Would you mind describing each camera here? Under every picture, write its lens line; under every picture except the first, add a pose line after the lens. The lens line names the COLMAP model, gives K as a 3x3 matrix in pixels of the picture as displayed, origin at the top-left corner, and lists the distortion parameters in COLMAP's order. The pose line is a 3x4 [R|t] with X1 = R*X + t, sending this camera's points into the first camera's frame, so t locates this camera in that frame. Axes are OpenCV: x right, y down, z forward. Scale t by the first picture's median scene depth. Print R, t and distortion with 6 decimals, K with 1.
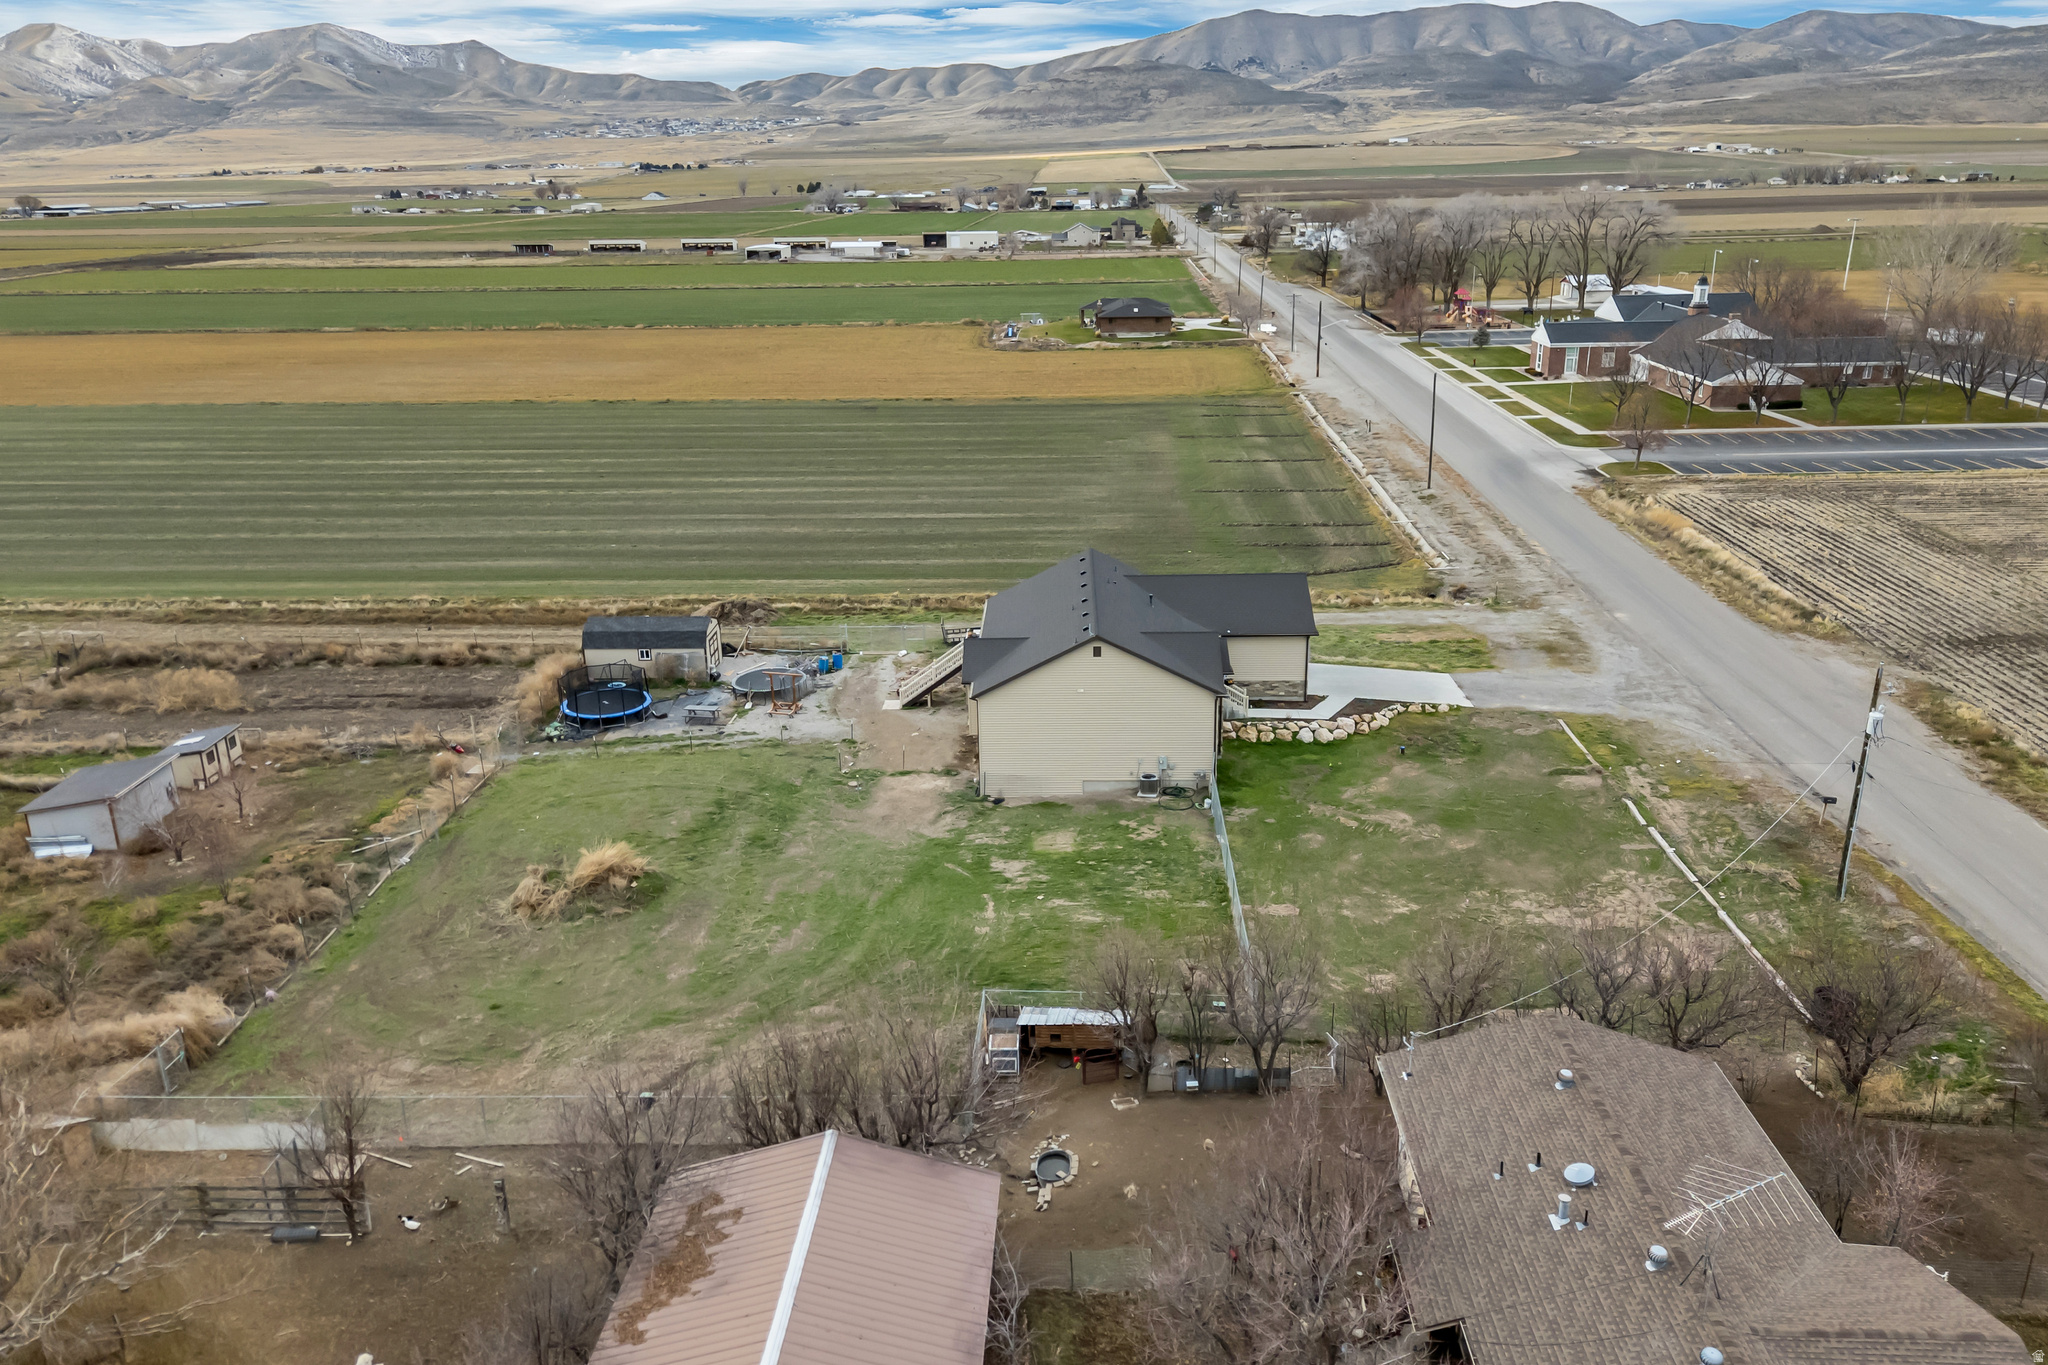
lens RADIAL K [[1505.9, 0, 1027.3], [0, 1505.9, 682.9], [0, 0, 1]] dist [0.081527, -0.076429]
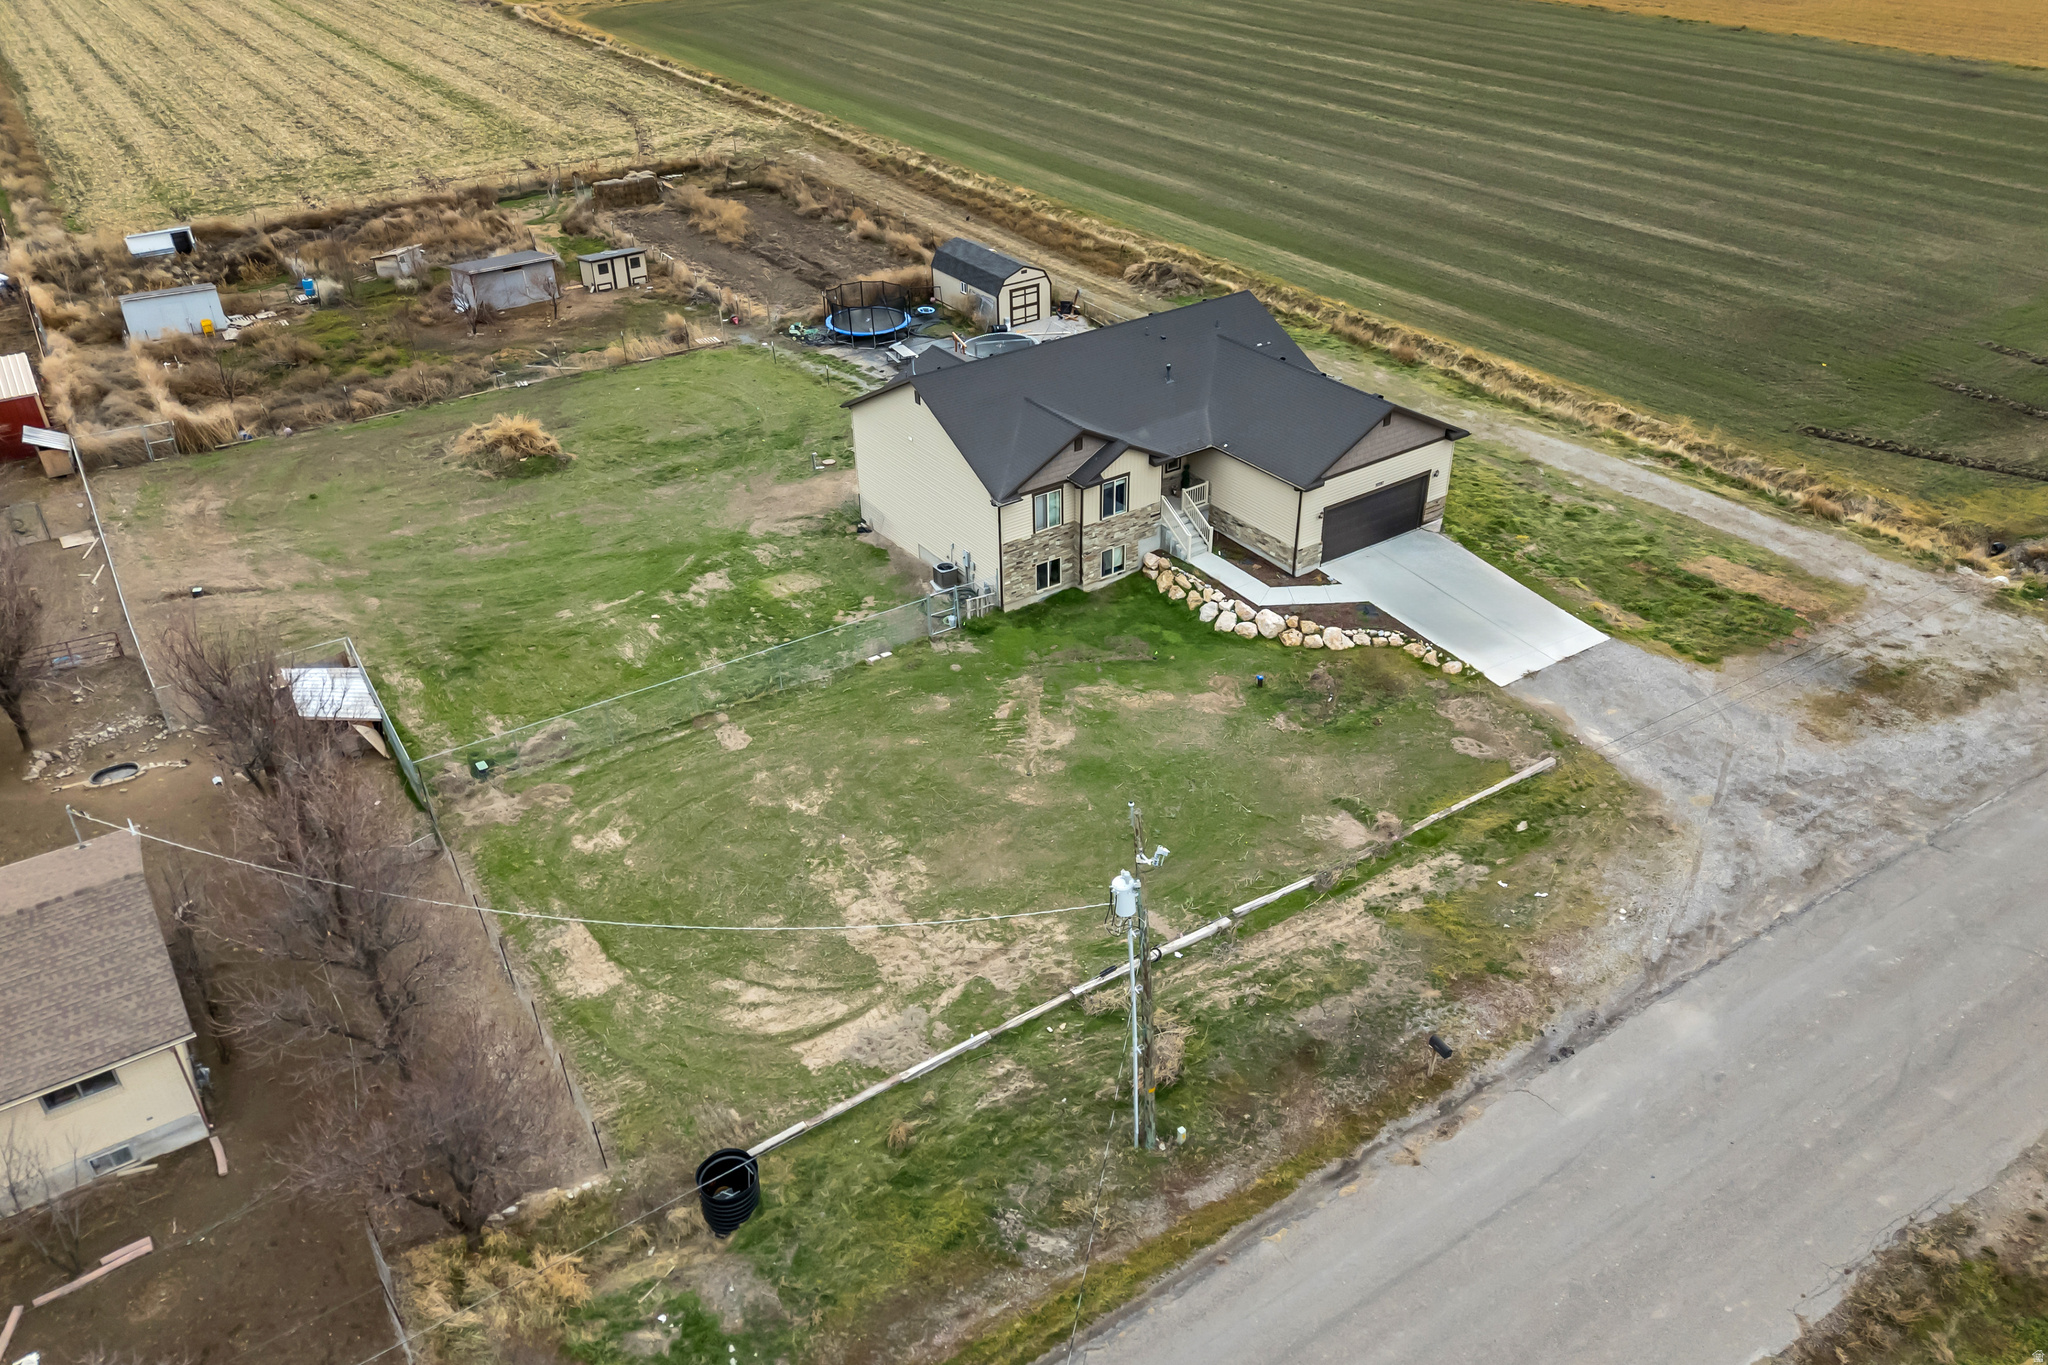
lens RADIAL K [[1505.9, 0, 1027.3], [0, 1505.9, 682.9], [0, 0, 1]] dist [0.081527, -0.076429]
pose [[0.585087, 0.433623, -0.685307, 0.649752], [-0.252993, 0.900468, 0.353769, -0.170527], [0.770499, -0.033608, 0.636555, 0.464094]]
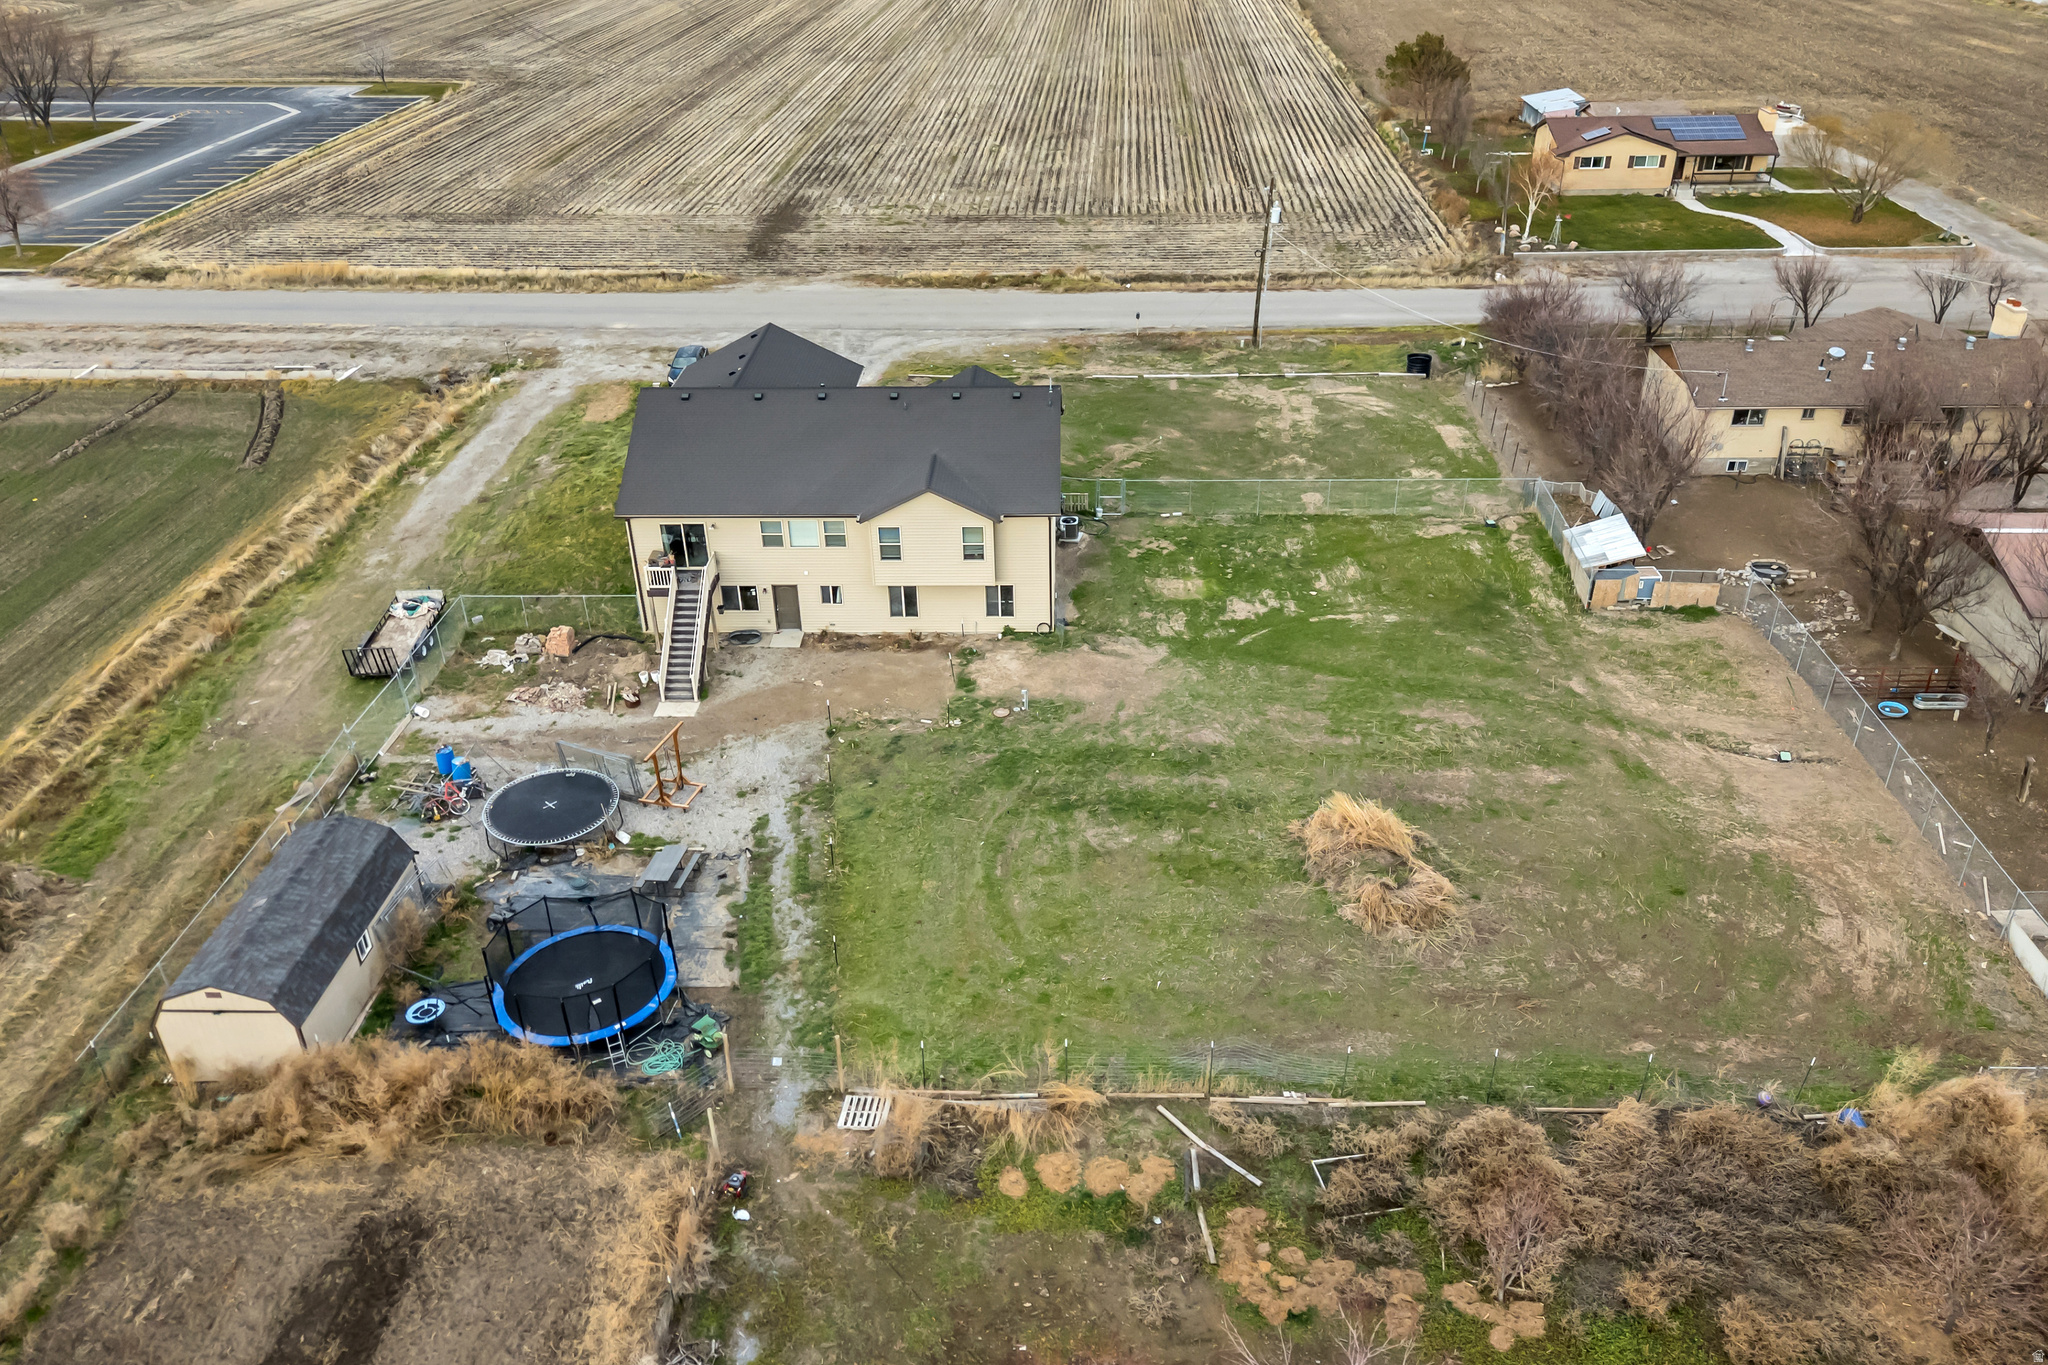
lens RADIAL K [[1505.9, 0, 1027.3], [0, 1505.9, 682.9], [0, 0, 1]] dist [0.081527, -0.076429]
pose [[0.005080, -0.485726, 0.874096, -0.724731], [0.340195, 0.822809, 0.455250, -0.266331], [-0.940341, 0.295051, 0.169422, 0.825510]]
